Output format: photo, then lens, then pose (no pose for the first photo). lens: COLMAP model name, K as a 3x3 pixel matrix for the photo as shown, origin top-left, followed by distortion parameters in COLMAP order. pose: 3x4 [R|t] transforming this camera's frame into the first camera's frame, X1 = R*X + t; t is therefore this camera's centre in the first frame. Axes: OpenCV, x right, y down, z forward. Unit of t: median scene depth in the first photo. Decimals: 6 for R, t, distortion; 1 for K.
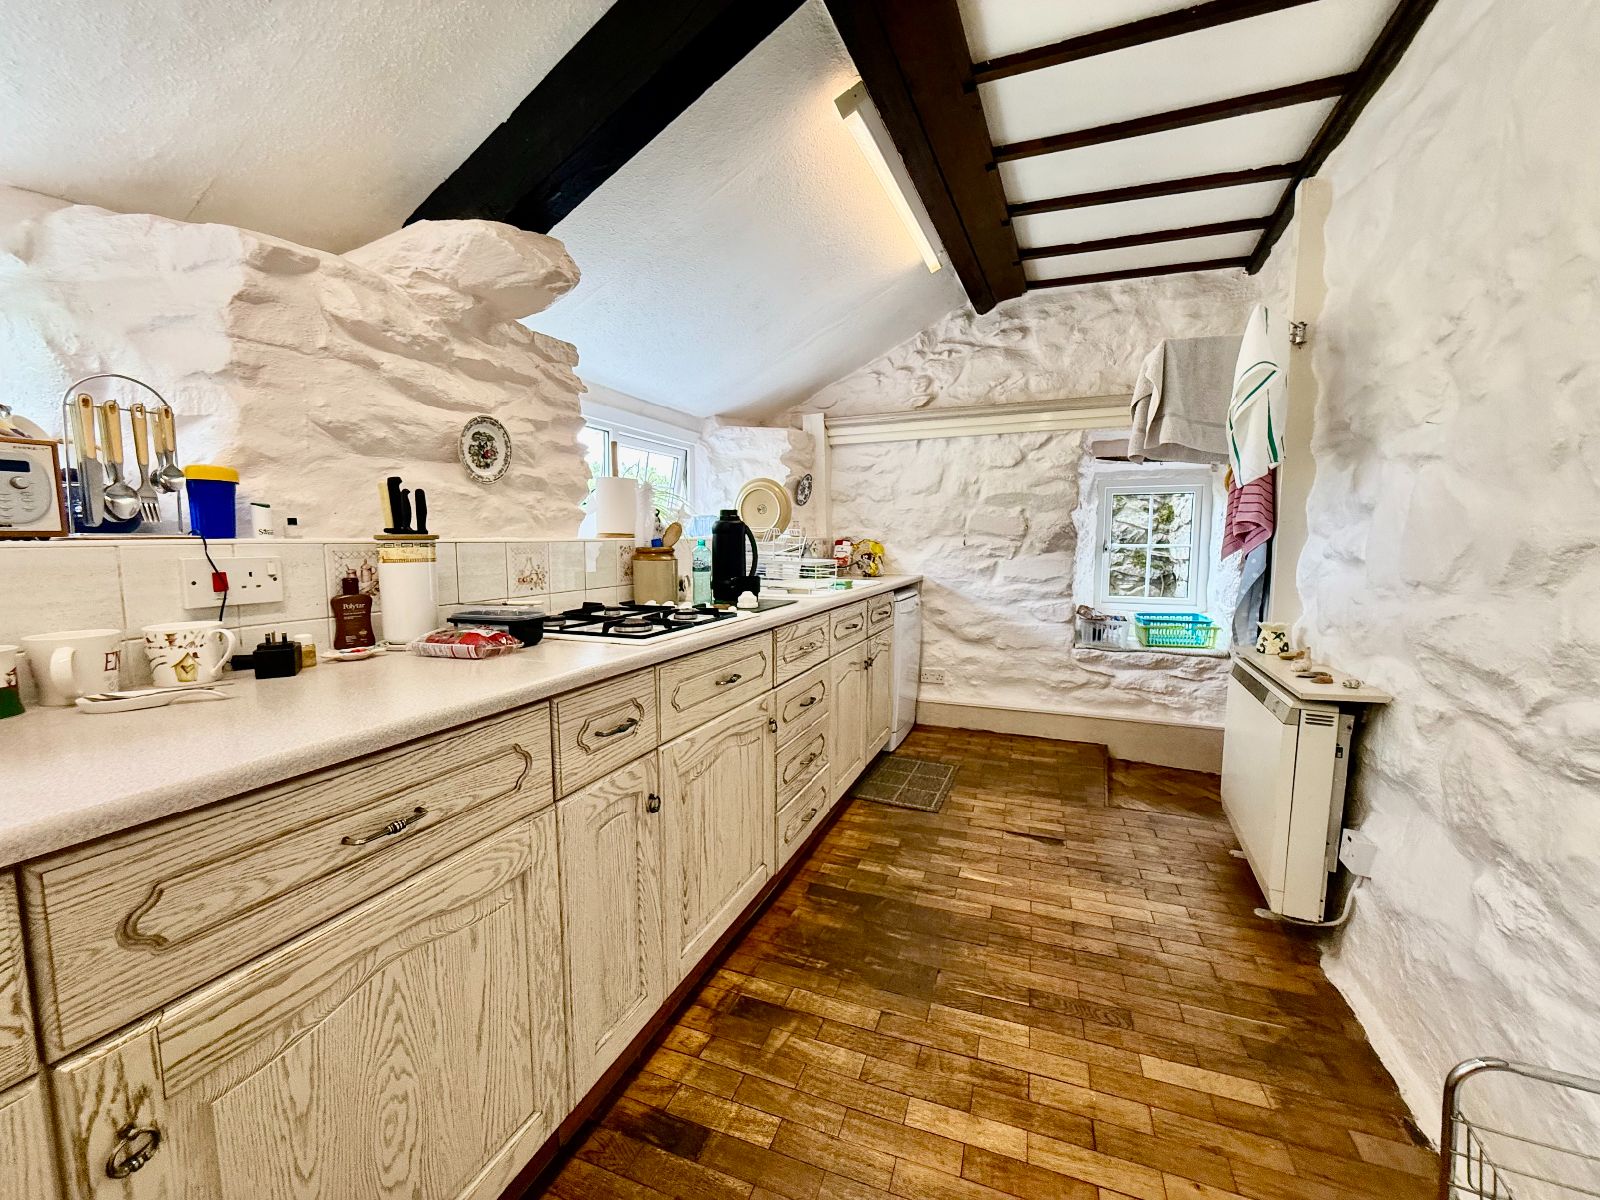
lens RADIAL K [[637.8, 0, 804.4], [0, 637.8, 602.1], [0, 0, 1]] dist [-0.000246, -0.000221]
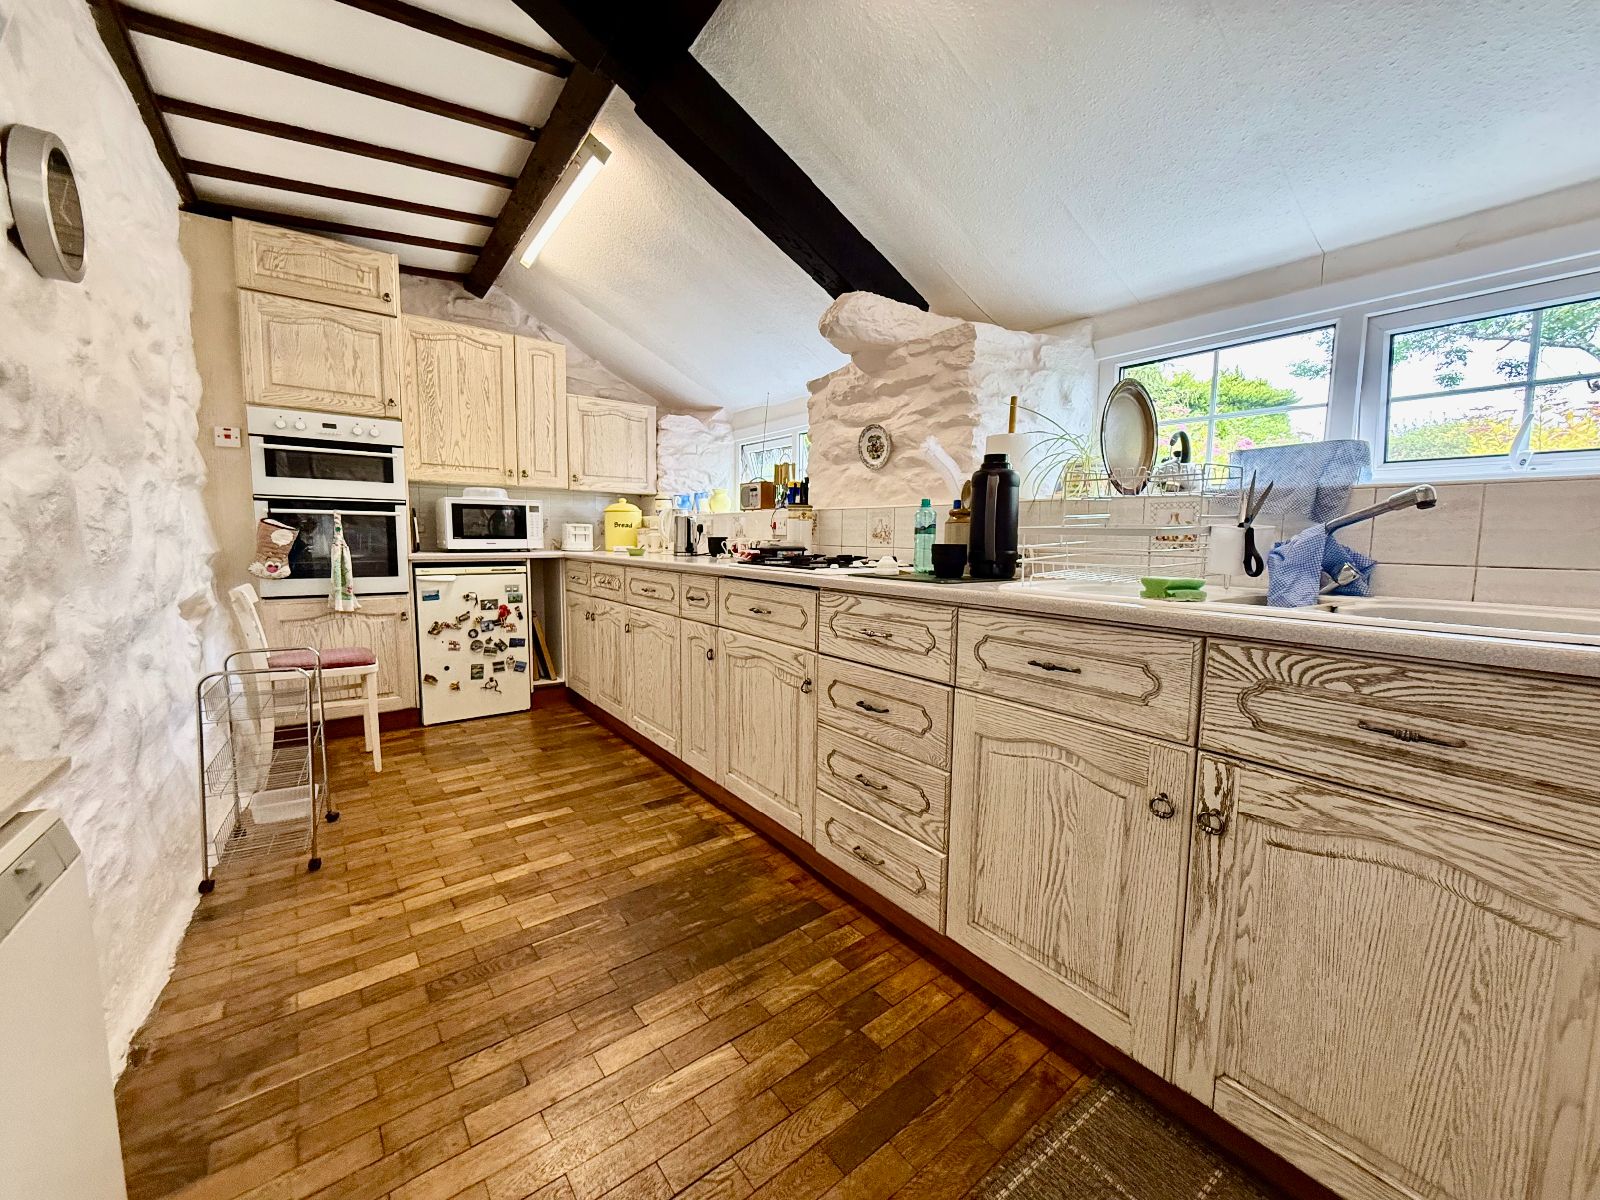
lens RADIAL K [[637.8, 0, 798.1], [0, 637.8, 600.5], [0, 0, 1]] dist [-0.000246, -0.000221]
pose [[-0.535049, 0.078509, -0.841165, 0.891826], [-0.095330, 0.983703, 0.152450, -0.096551], [0.839425, 0.161757, -0.518844, 1.707975]]
